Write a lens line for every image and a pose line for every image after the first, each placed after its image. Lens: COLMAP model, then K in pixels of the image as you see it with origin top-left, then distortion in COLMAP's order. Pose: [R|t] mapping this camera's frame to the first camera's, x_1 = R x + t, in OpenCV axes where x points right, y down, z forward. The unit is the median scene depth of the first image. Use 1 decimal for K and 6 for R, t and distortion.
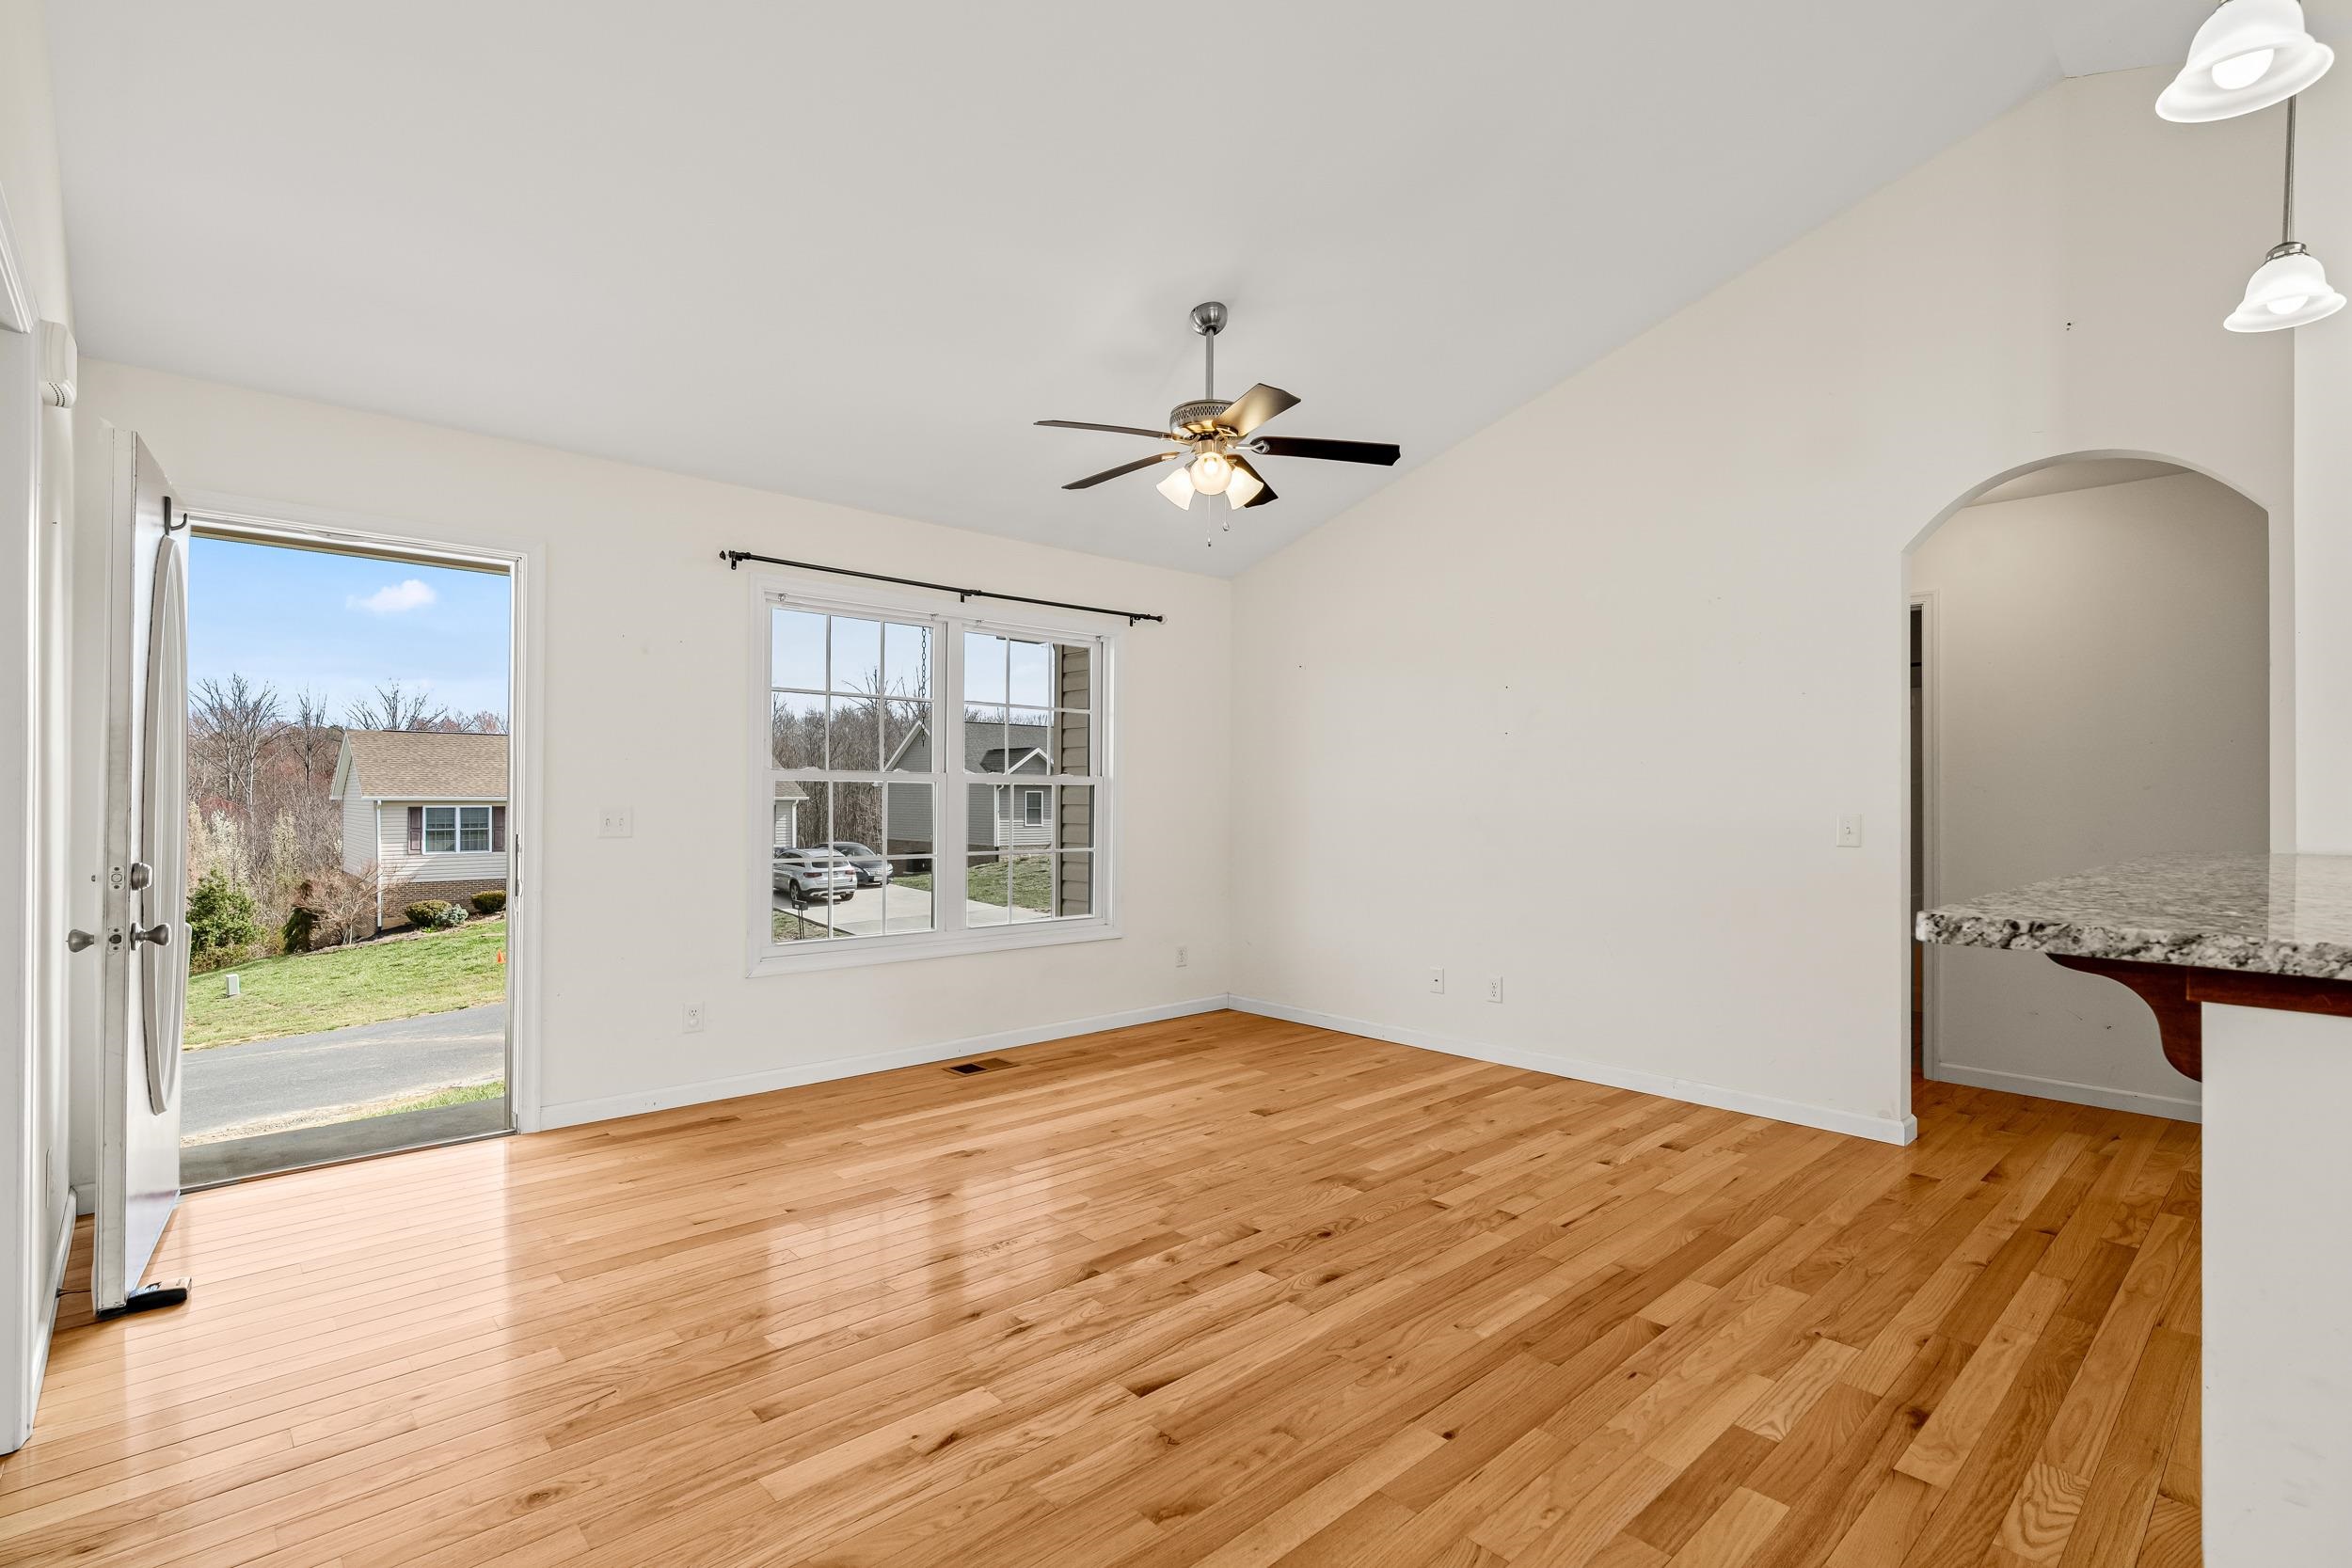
lens RADIAL K [[1112.0, 0, 1181.7], [0, 1112.0, 790.5], [0, 0, 1]] dist [-0.003983, 0.000360]
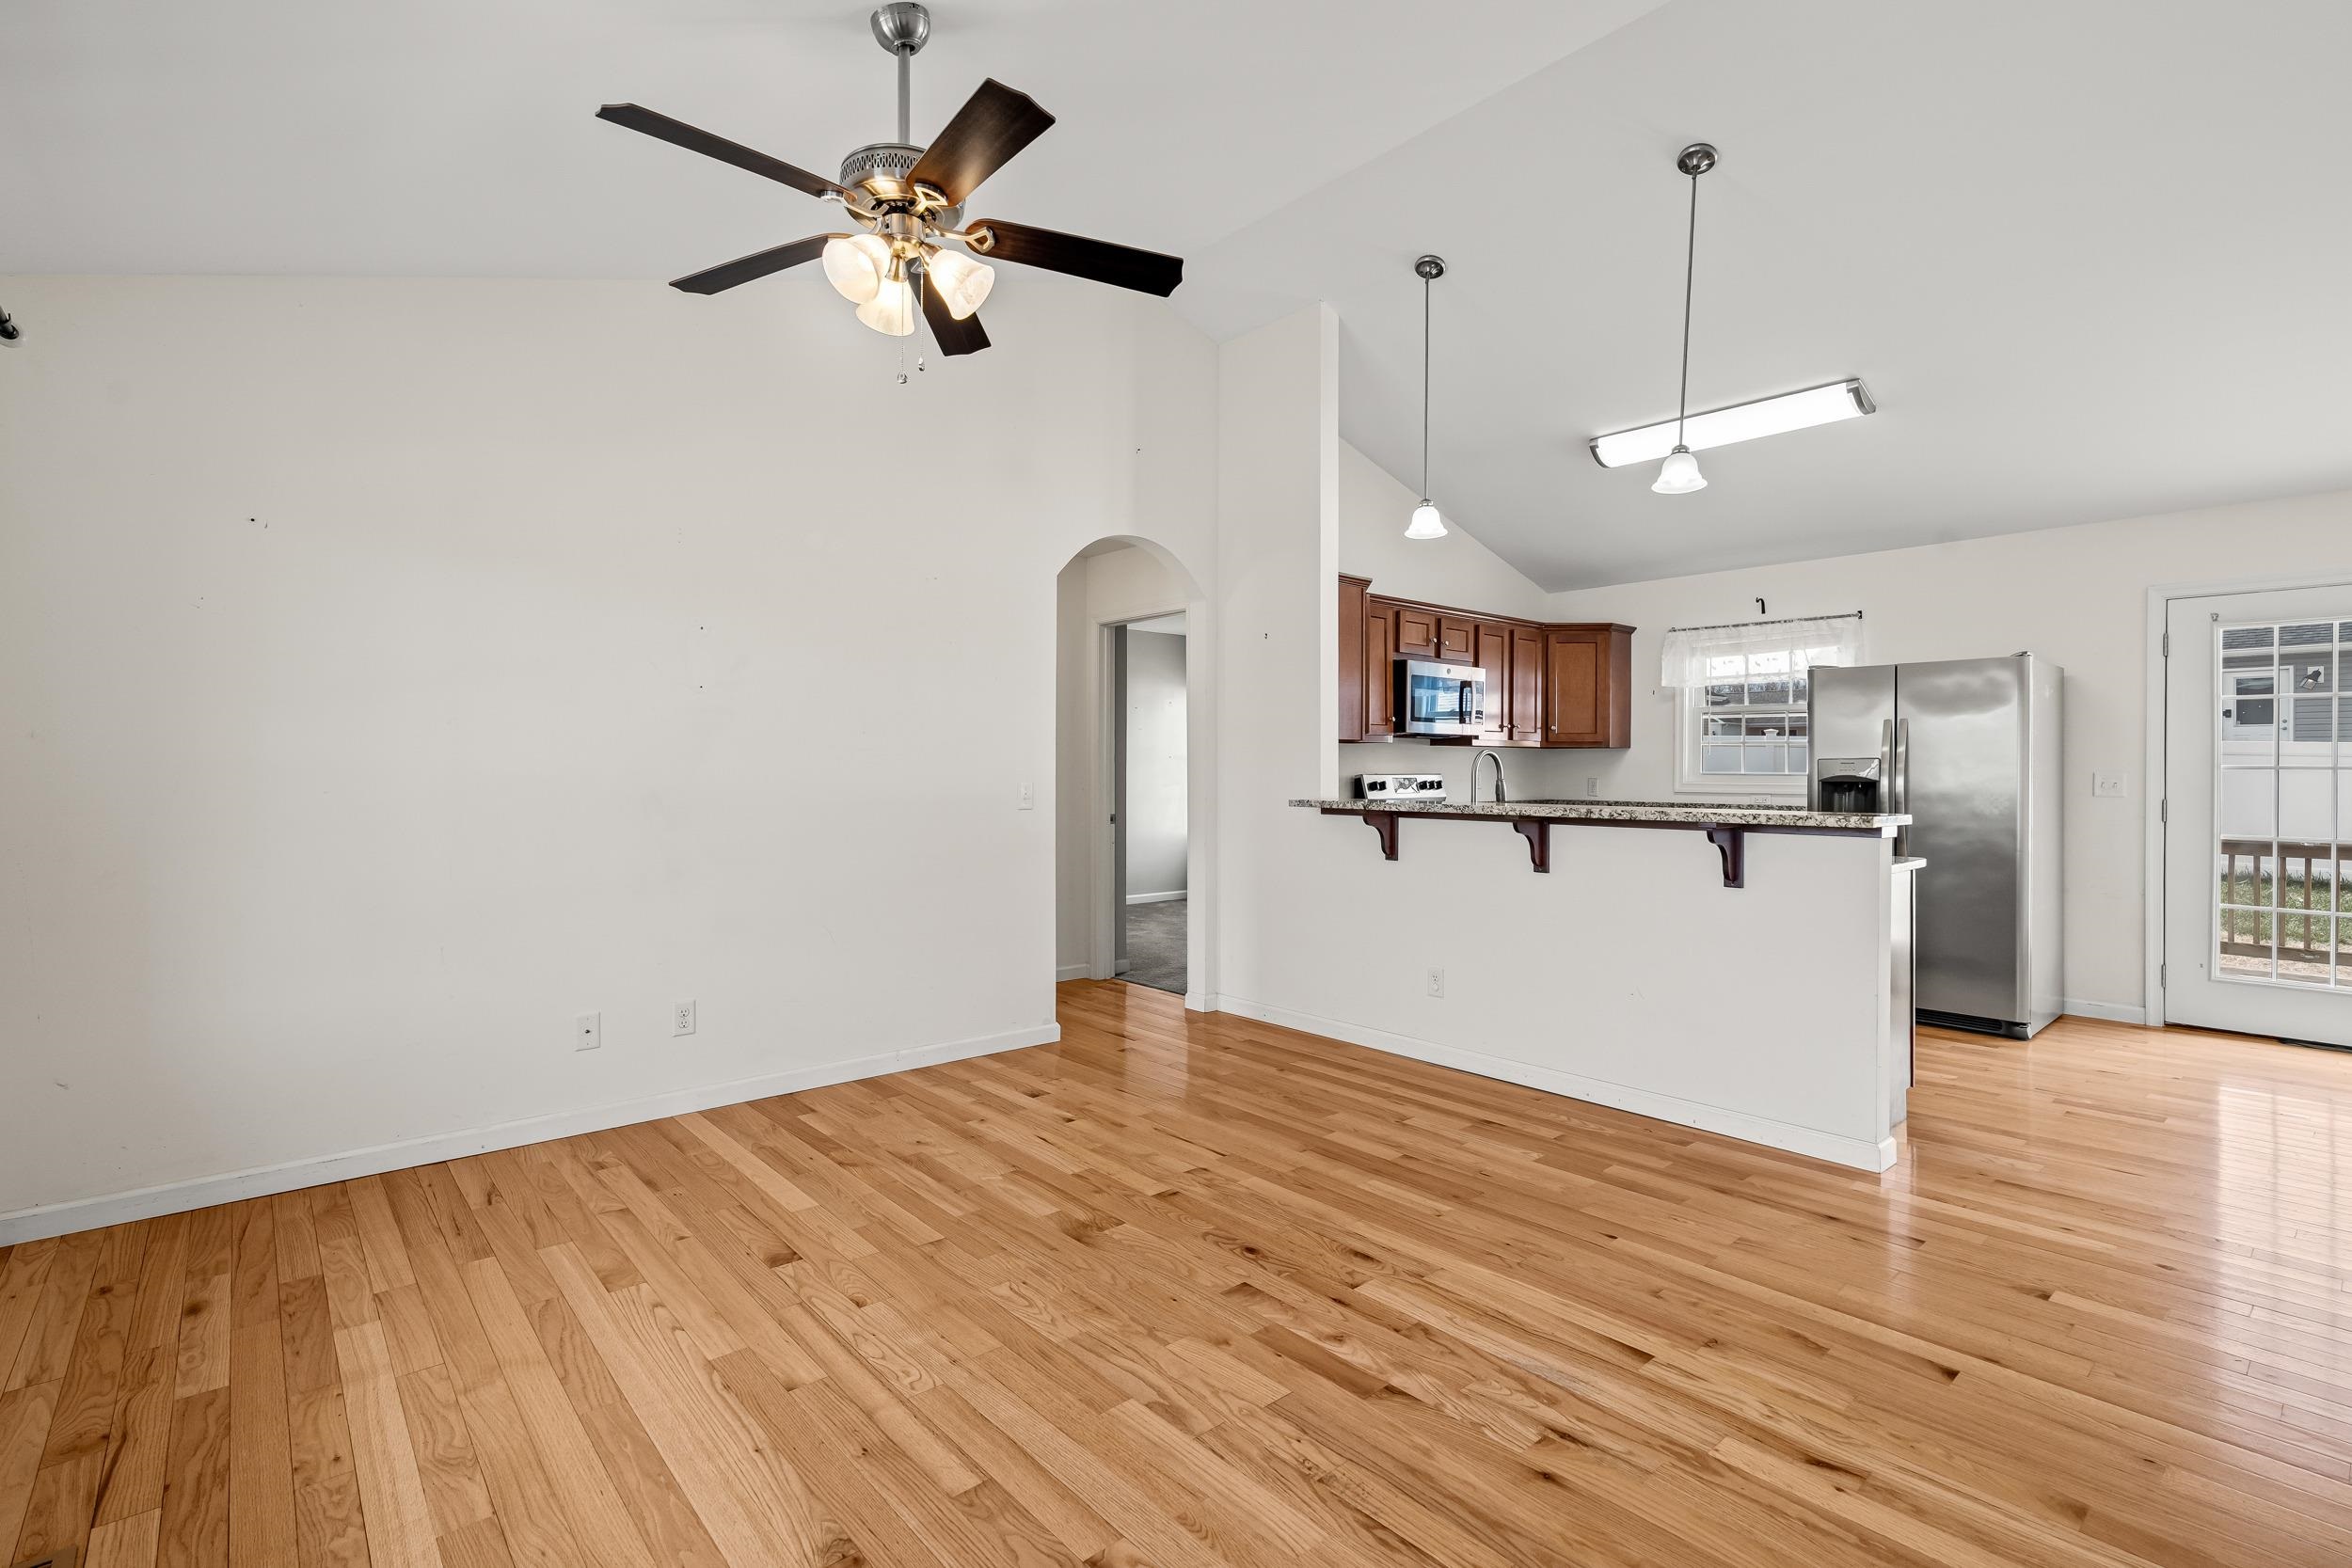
lens RADIAL K [[1112.0, 0, 1181.7], [0, 1112.0, 790.5], [0, 0, 1]] dist [-0.003983, 0.000360]
pose [[0.008807, -0.022236, 0.999714, -0.664817], [-0.008041, 0.999719, 0.022307, 0.001287], [-0.999929, -0.008235, 0.008626, 0.900905]]
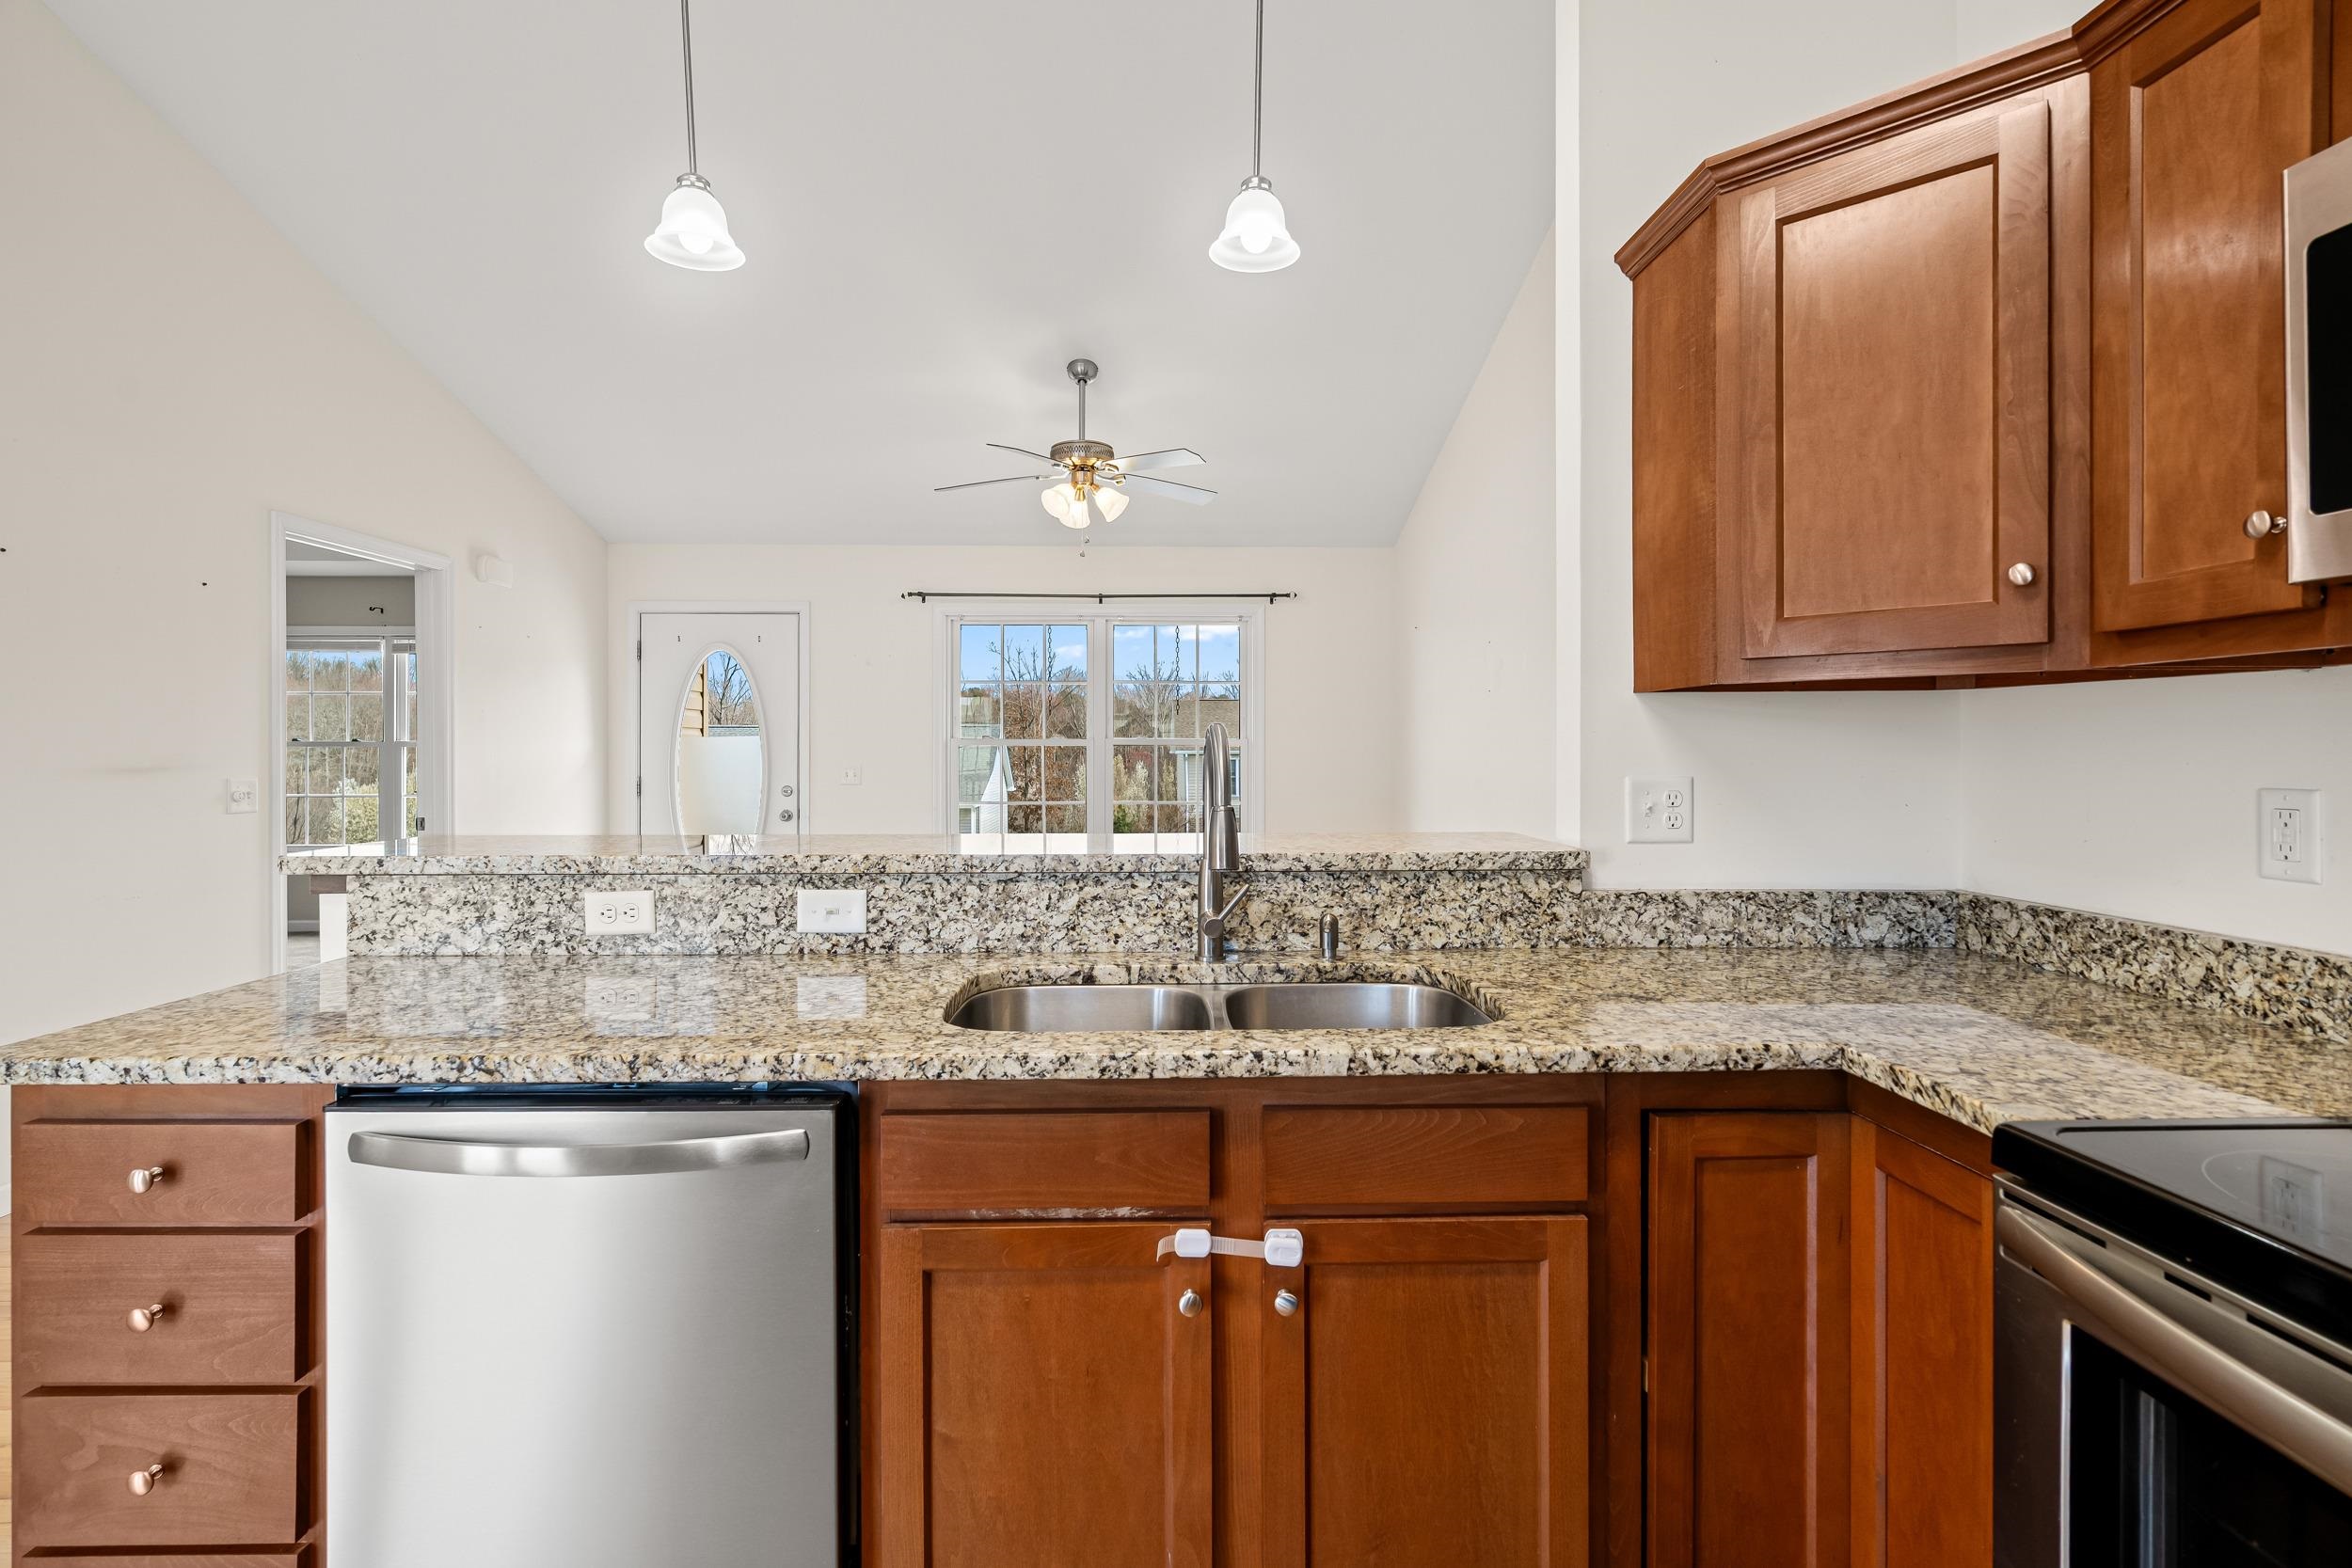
lens RADIAL K [[1078.6, 0, 1148.3], [0, 1078.6, 751.9], [0, 0, 1]] dist [-0.004732, 0.000838]
pose [[0.751698, -0.002972, -0.659501, 0.942996], [0.008521, 0.999950, 0.005206, -0.009521], [0.659453, -0.009533, 0.751686, 0.157334]]
